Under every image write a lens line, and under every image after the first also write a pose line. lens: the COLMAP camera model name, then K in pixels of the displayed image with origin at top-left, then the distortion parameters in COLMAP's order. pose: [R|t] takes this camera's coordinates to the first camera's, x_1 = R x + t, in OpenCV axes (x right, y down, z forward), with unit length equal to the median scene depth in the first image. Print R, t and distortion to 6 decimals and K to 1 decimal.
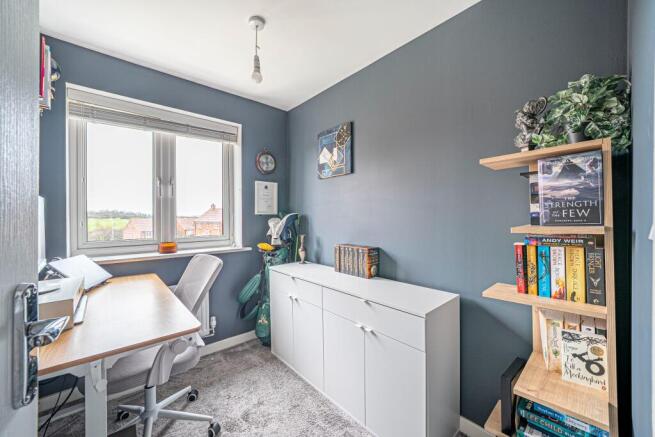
lens RADIAL K [[251.4, 0, 327.2], [0, 251.4, 218.5], [0, 0, 1]] dist [0.000022, 0.000020]
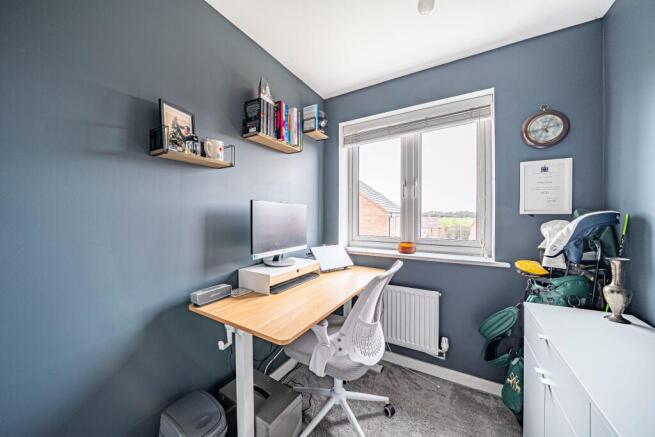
lens RADIAL K [[226.3, 0, 323.6], [0, 226.3, 218.9], [0, 0, 1]] dist [-0.013397, -0.000183]
pose [[0.316777, 0.014916, -0.948383, 0.110314], [-0.009126, 0.999878, 0.012677, -0.007048], [0.948456, 0.004639, 0.316874, 0.352220]]
